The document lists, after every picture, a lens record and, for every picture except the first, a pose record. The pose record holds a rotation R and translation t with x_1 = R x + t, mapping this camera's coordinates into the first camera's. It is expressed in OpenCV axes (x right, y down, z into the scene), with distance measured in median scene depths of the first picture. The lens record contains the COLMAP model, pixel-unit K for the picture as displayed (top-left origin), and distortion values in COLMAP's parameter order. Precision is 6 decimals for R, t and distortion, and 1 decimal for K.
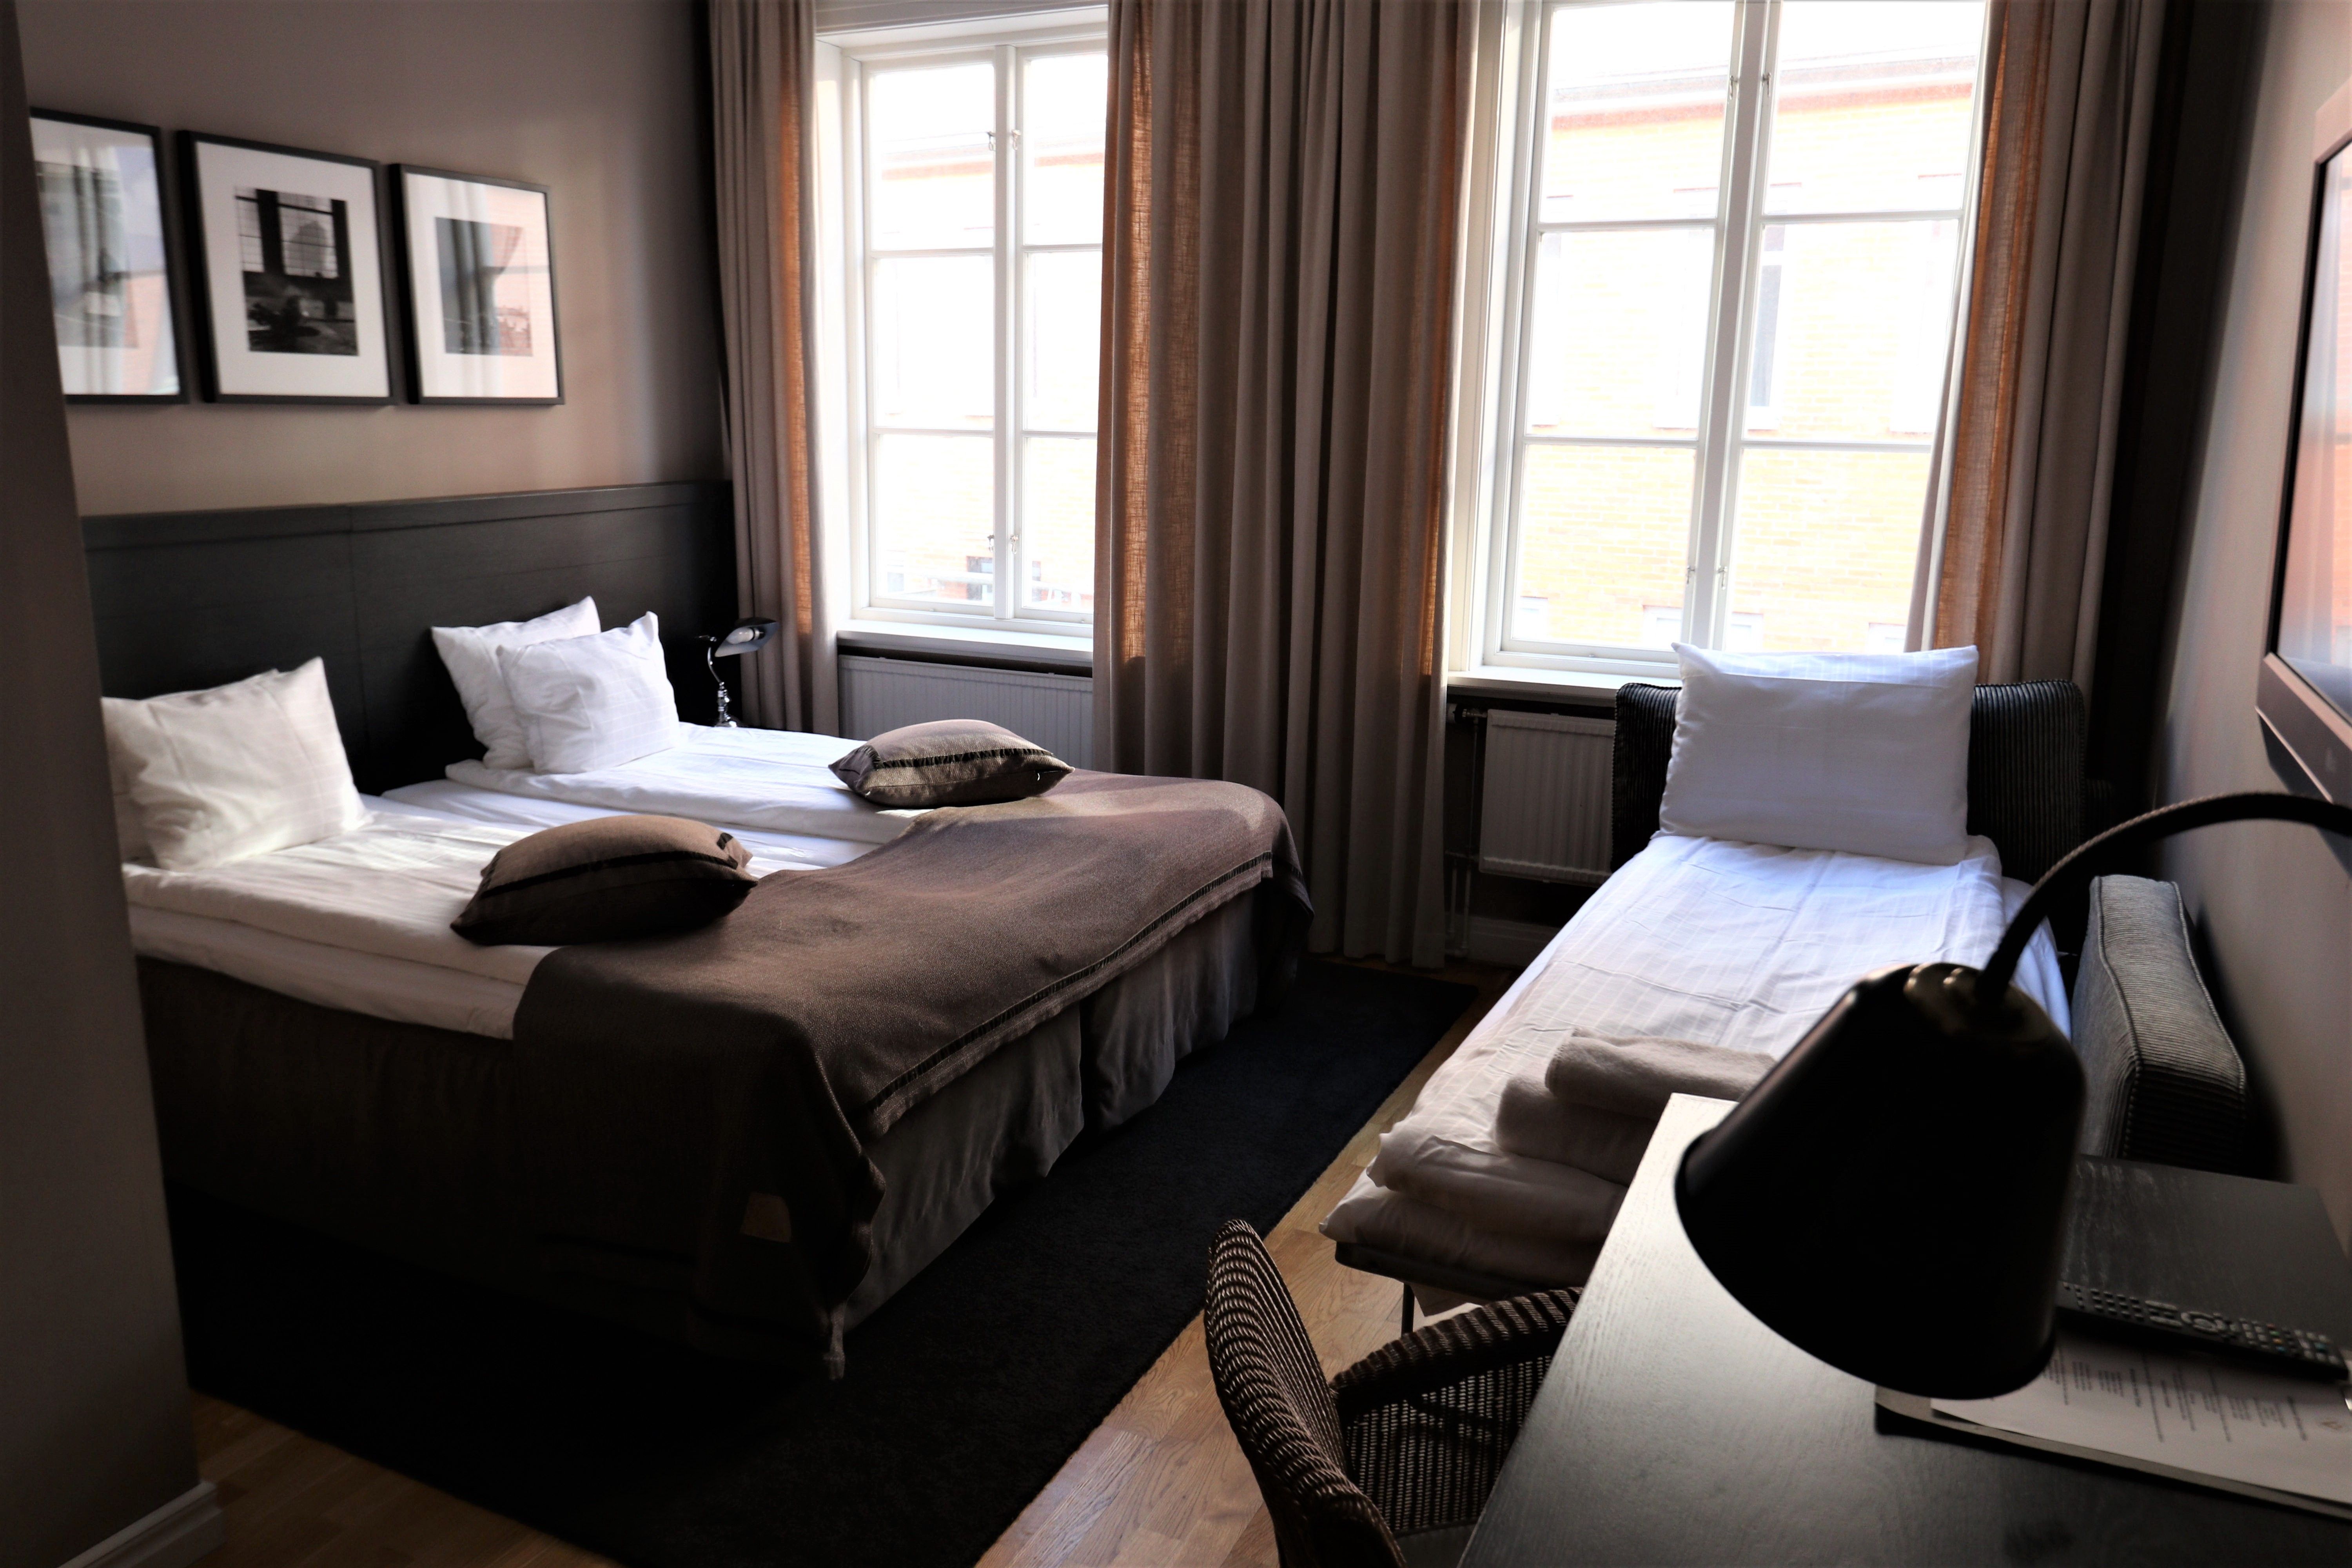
lens RADIAL K [[1713.0, 0, 1166.0], [0, 1713.0, 771.7], [0, 0, 1]] dist [-0.001379, 0.006198]
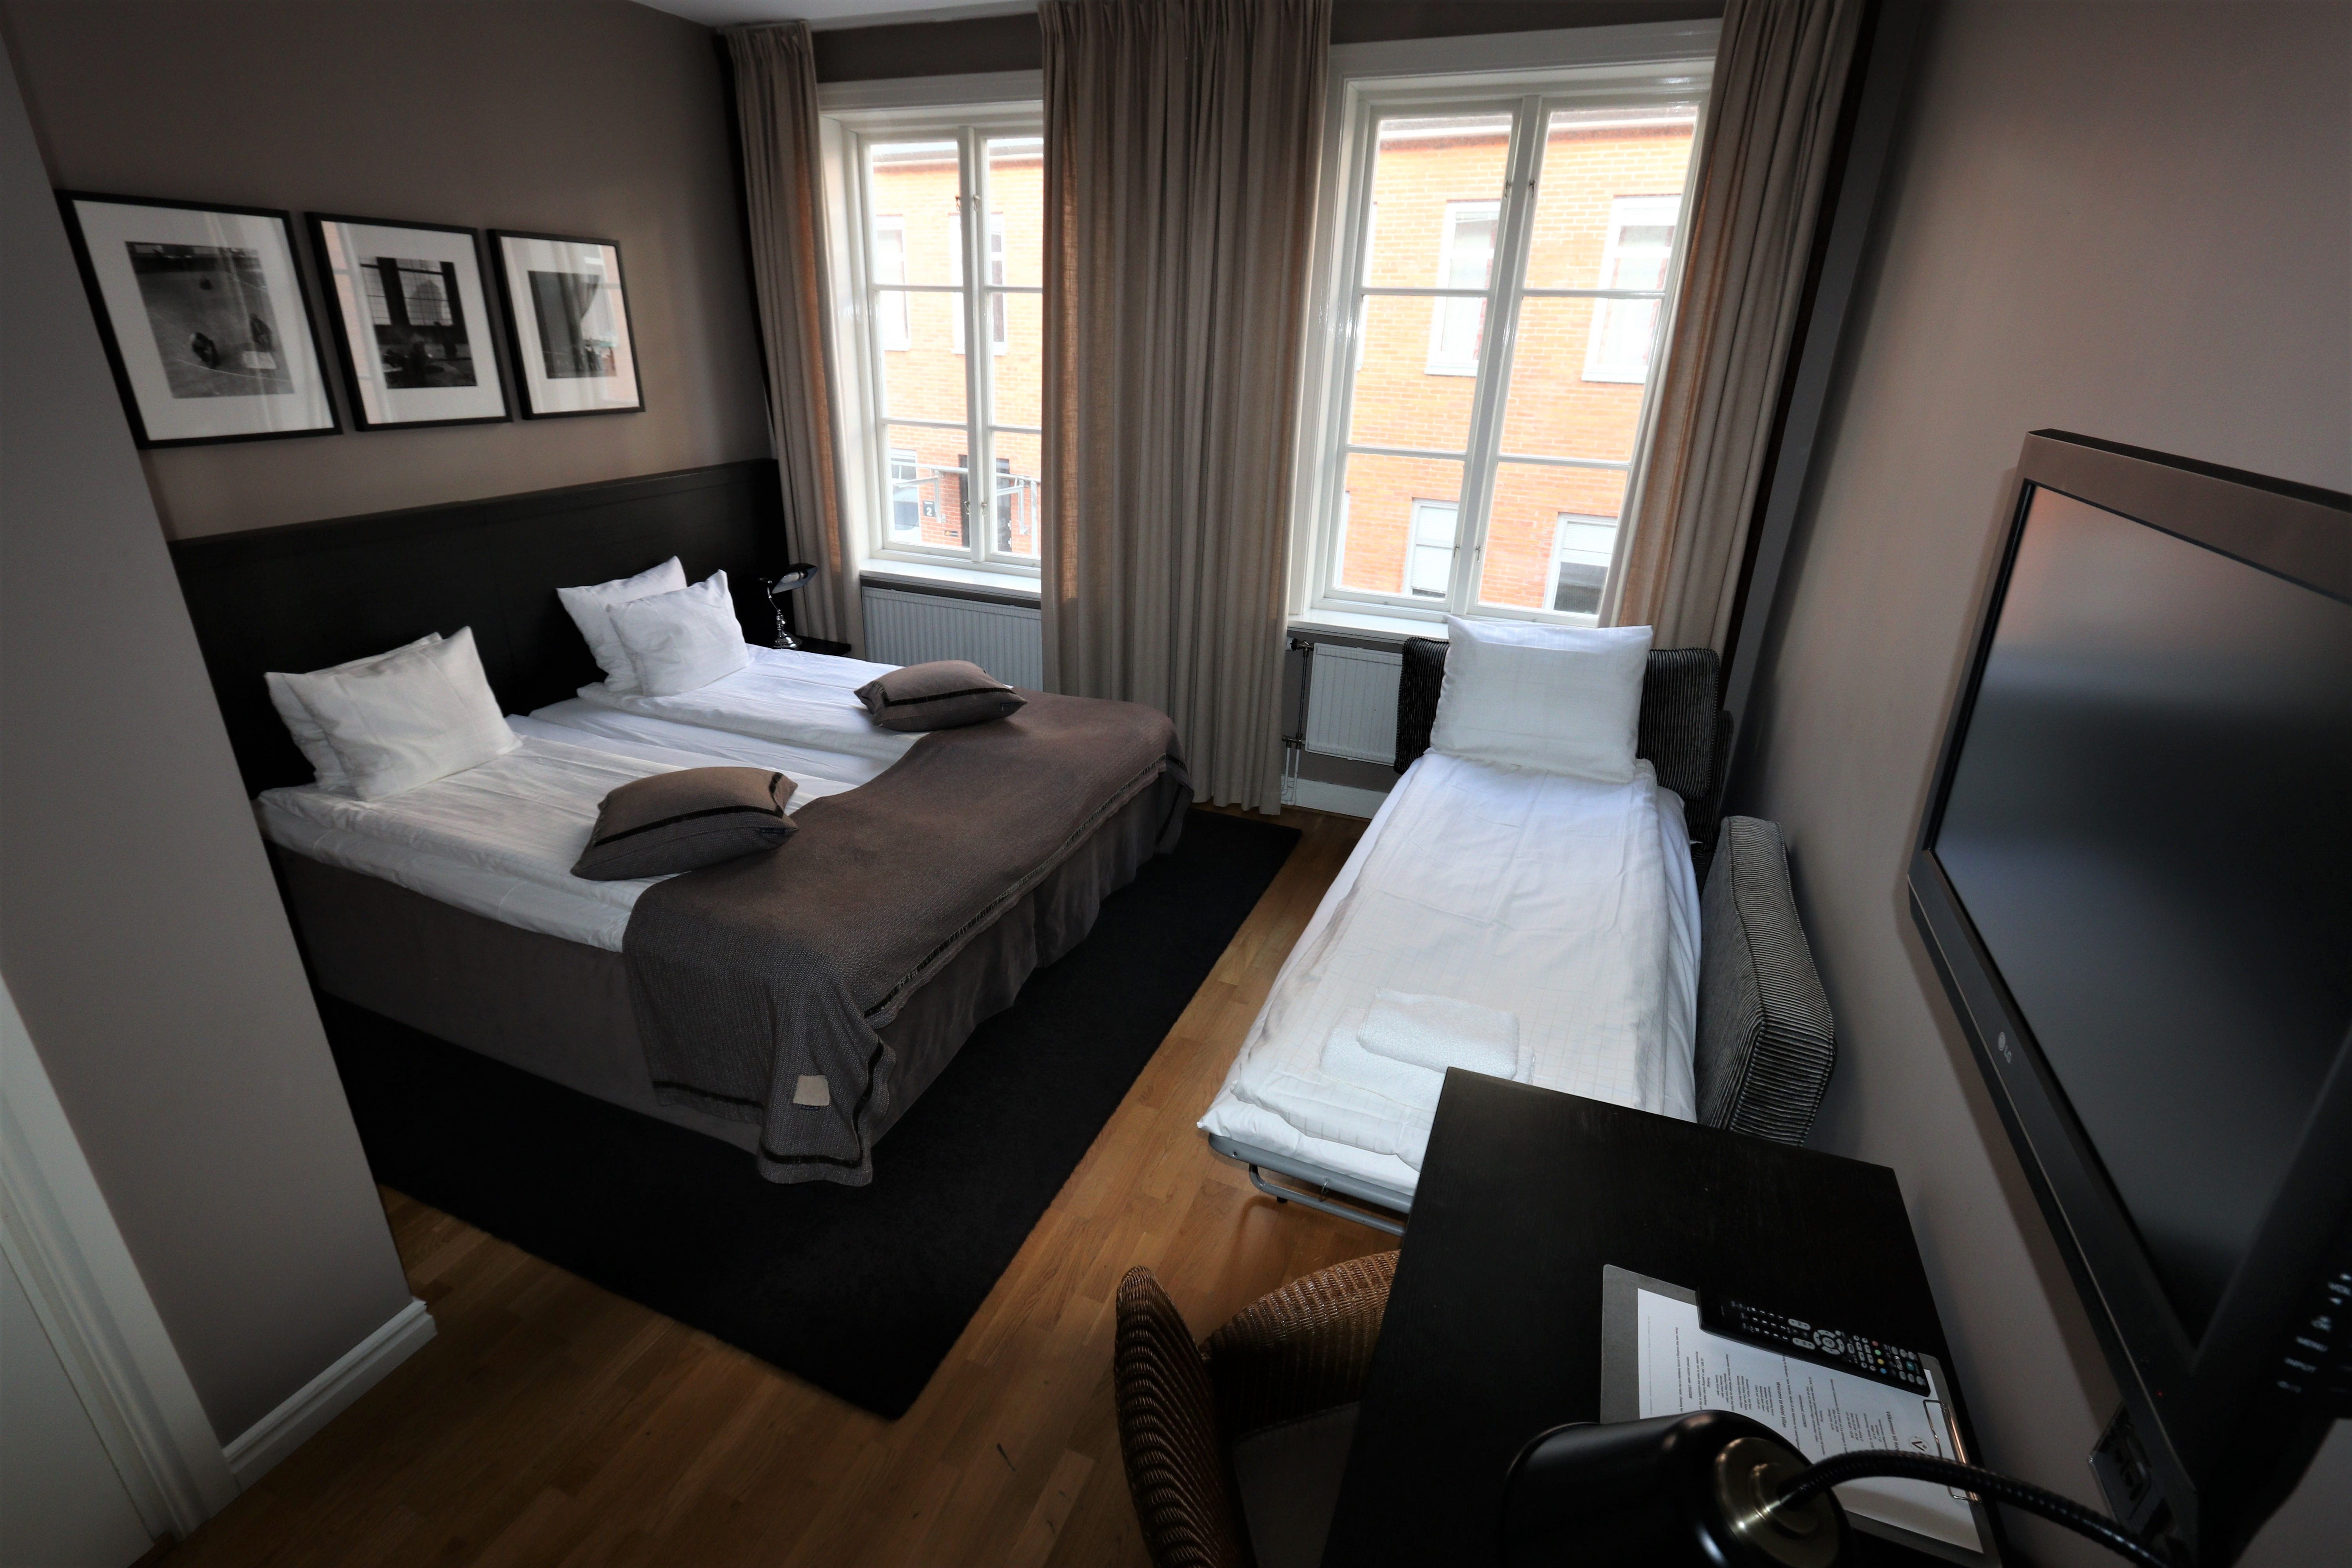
lens RADIAL K [[1090.4, 0, 1164.5], [0, 1090.4, 773.2], [0, 0, 1]] dist [0.002443, -0.001133]
pose [[0.998188, -0.007882, 0.059651, 0.005461], [-0.003207, 0.983006, 0.183546, -0.109206], [-0.060084, -0.183405, 0.981199, 0.089878]]
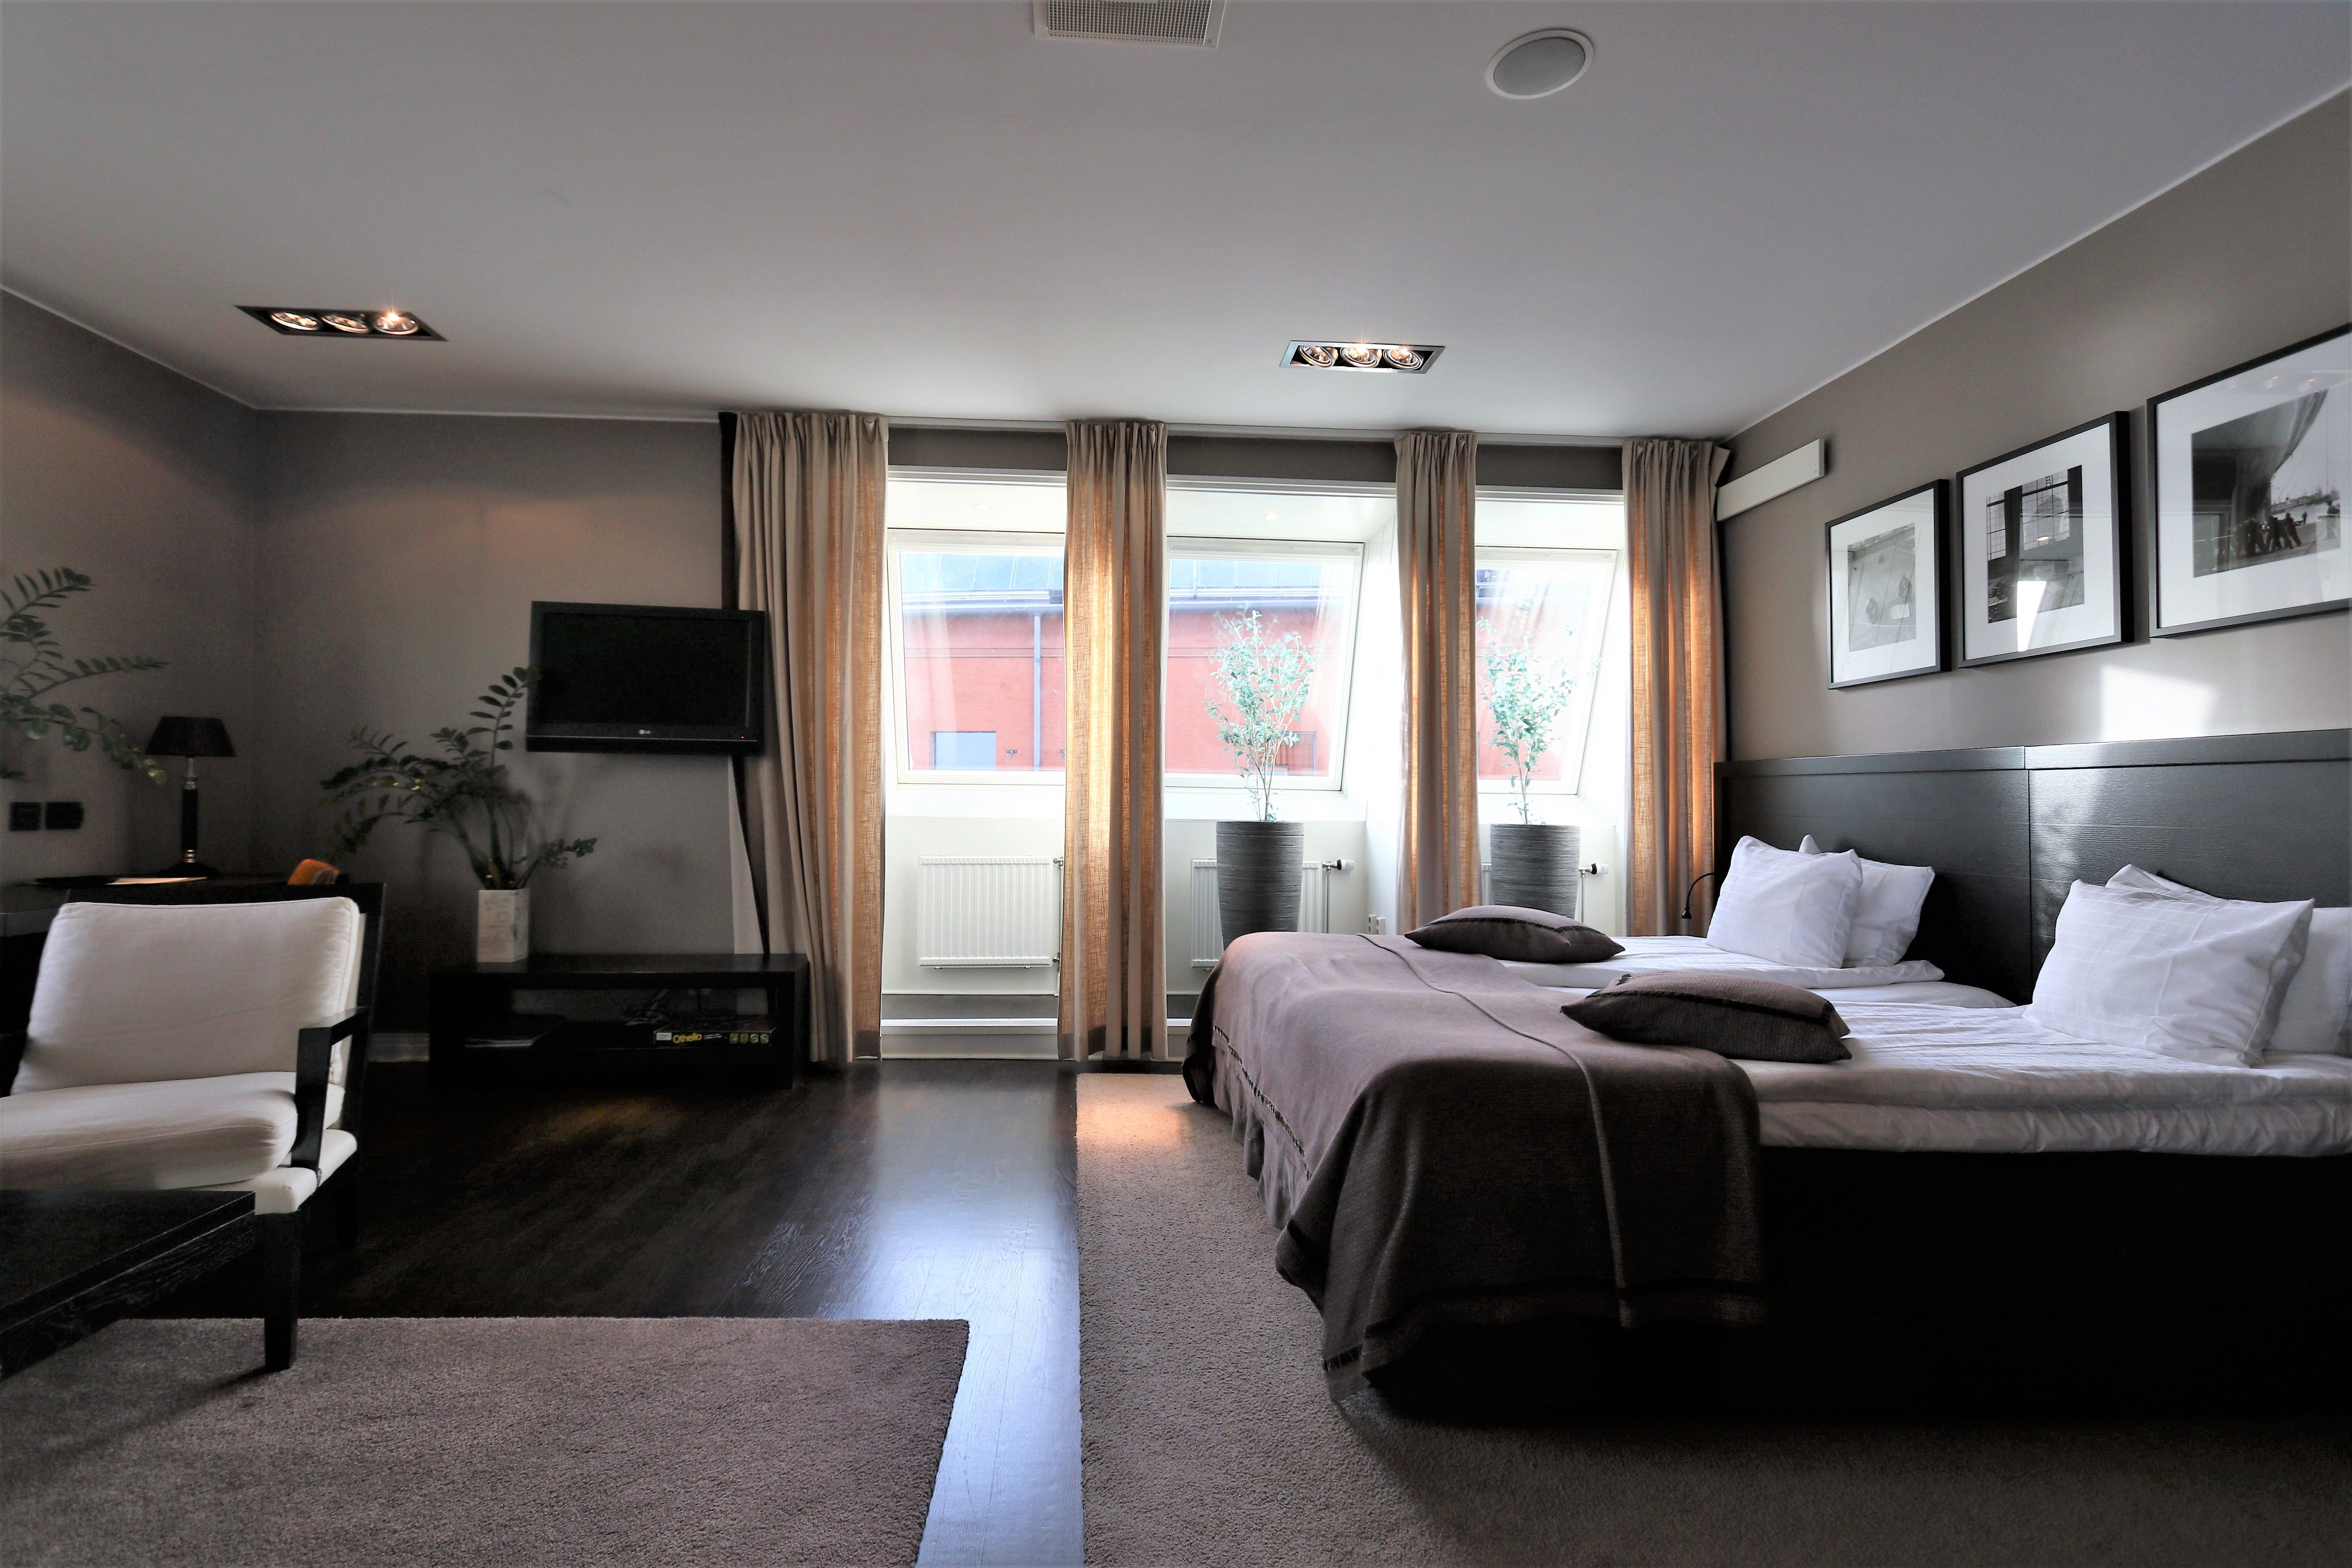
lens RADIAL K [[1090.4, 0, 1154.6], [0, 1090.4, 783.2], [0, 0, 1]] dist [0.002443, -0.001133]
pose [[-0.874137, -0.010823, -0.485559, 0.370344], [-0.101980, 0.981554, 0.161712, -0.192530], [0.474853, 0.190876, -0.859117, 1.381038]]
